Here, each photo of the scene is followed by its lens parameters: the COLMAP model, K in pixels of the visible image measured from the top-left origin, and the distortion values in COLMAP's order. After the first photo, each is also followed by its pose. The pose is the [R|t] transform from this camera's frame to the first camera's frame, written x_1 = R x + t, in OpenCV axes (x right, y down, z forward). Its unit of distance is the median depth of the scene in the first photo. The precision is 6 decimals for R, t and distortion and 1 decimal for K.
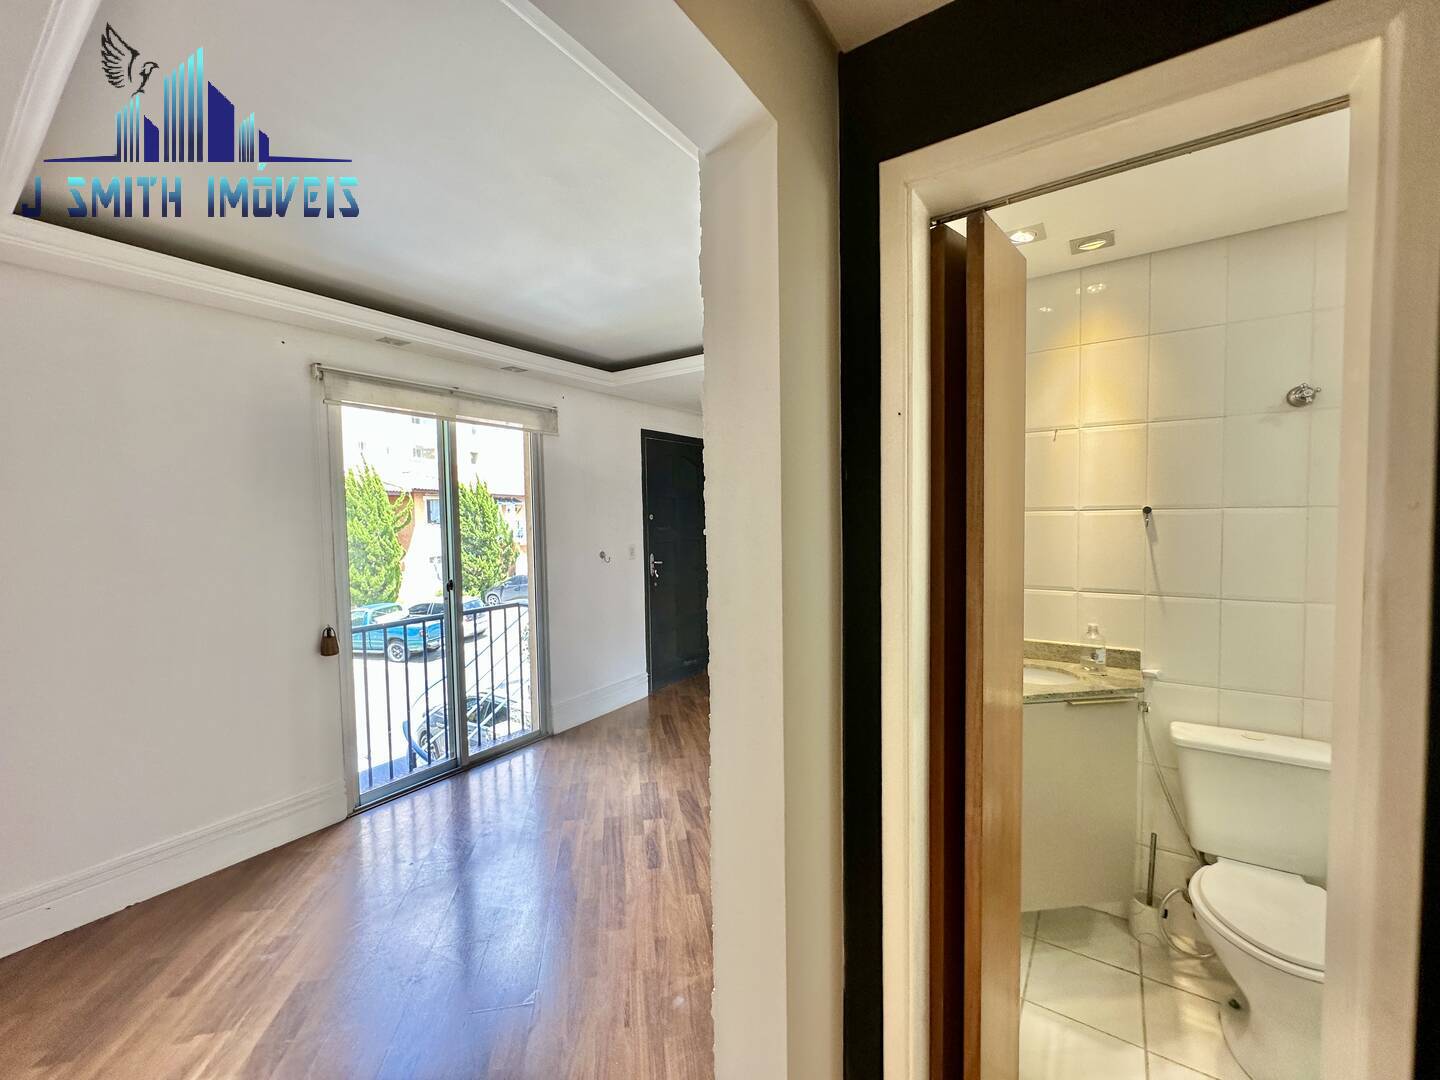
lens RADIAL K [[576.9, 0, 721.0], [0, 576.9, 537.2], [0, 0, 1]] dist [-0.001865, 0.000263]
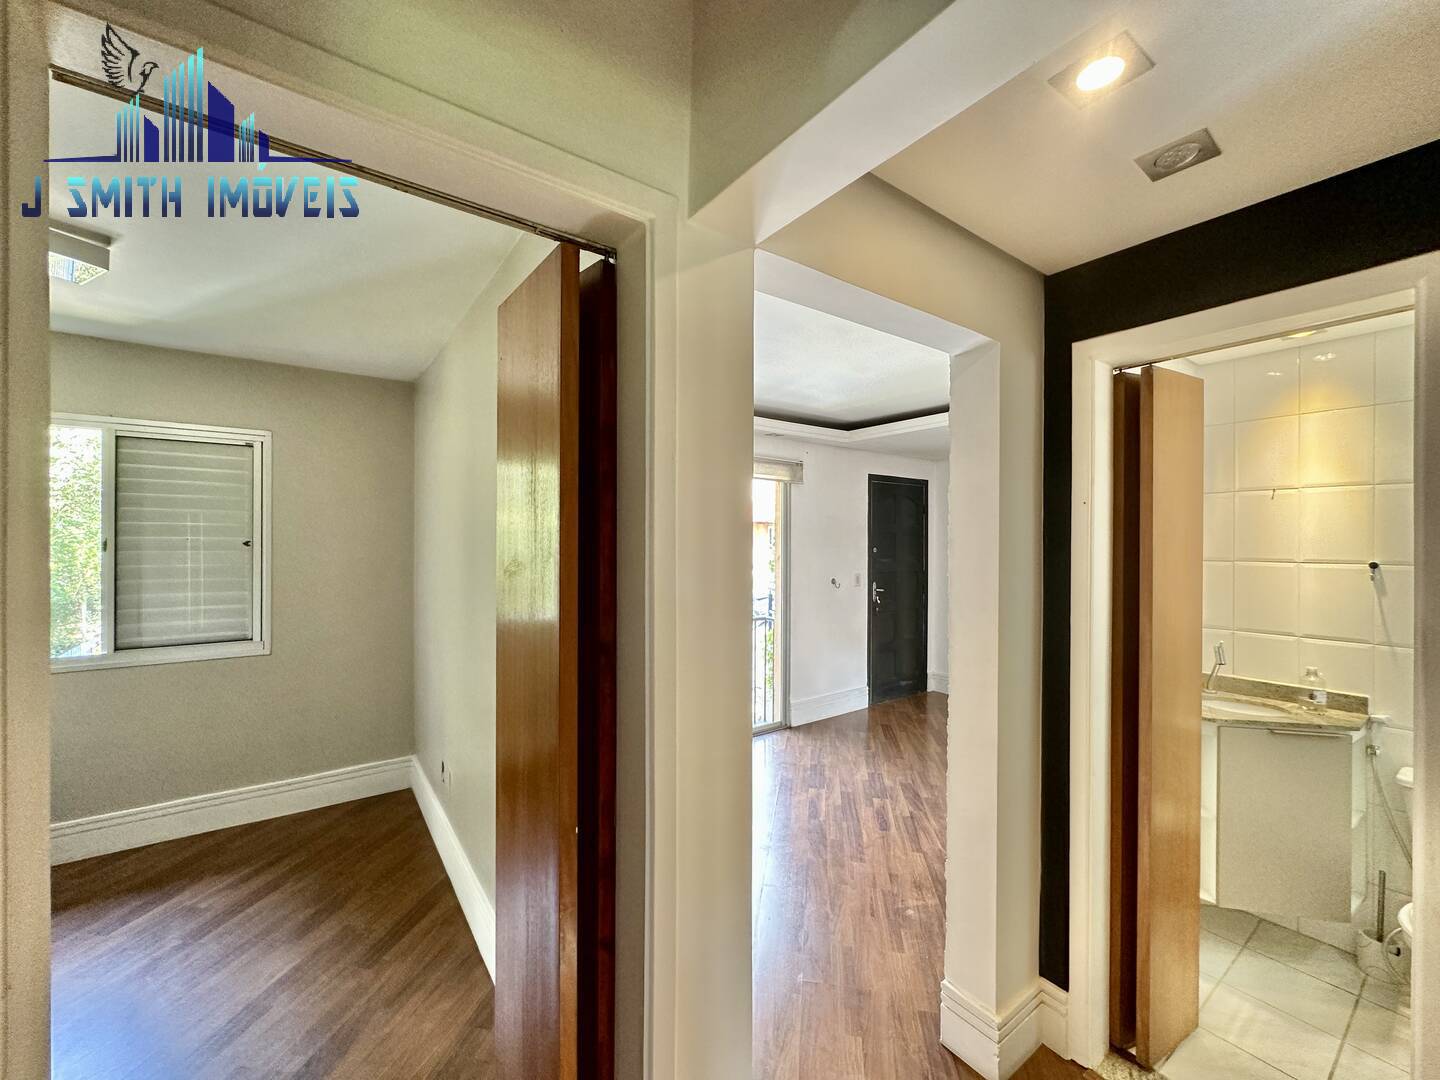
lens RADIAL K [[576.9, 0, 721.0], [0, 576.9, 537.2], [0, 0, 1]] dist [-0.001865, 0.000263]
pose [[0.939658, 0.021134, -0.341463, -0.029135], [-0.036075, 0.998647, -0.037465, -0.010630], [0.340209, 0.047523, 0.939148, -0.299927]]
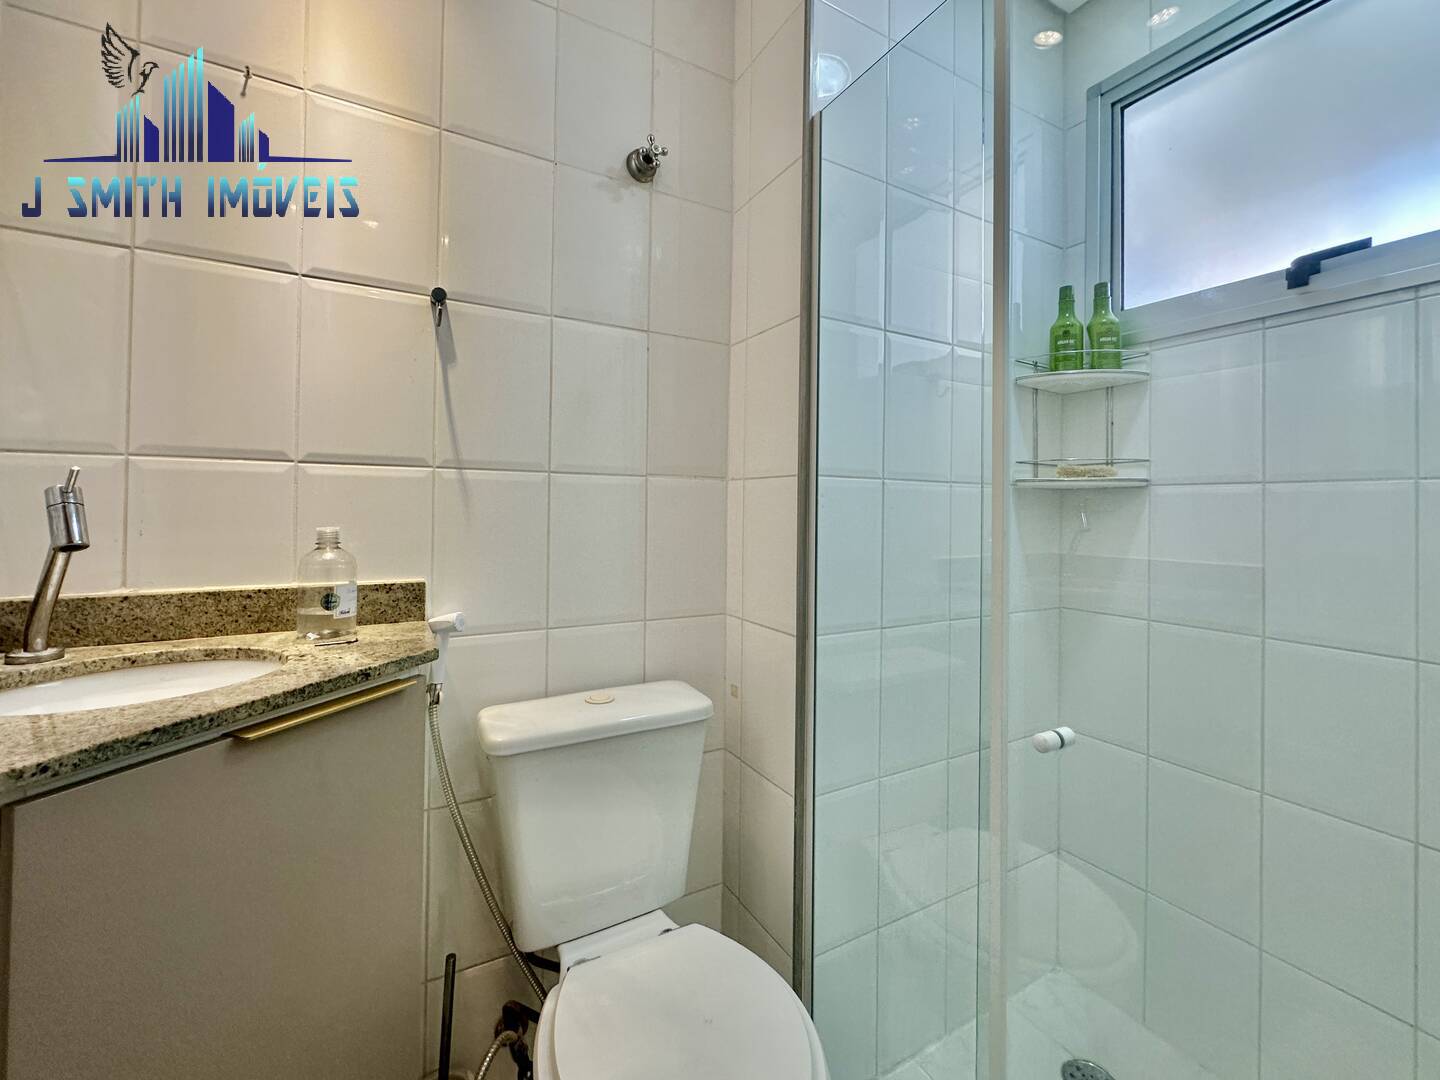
lens RADIAL K [[611.1, 0, 715.4], [0, 611.1, 501.4], [0, 0, 1]] dist [-0.002298, 0.000000]
pose [[0.453626, 0.030859, 0.890658, 0.264921], [0.018724, 0.998850, -0.044144, 0.111287], [-0.890995, 0.036701, 0.452527, 0.383581]]
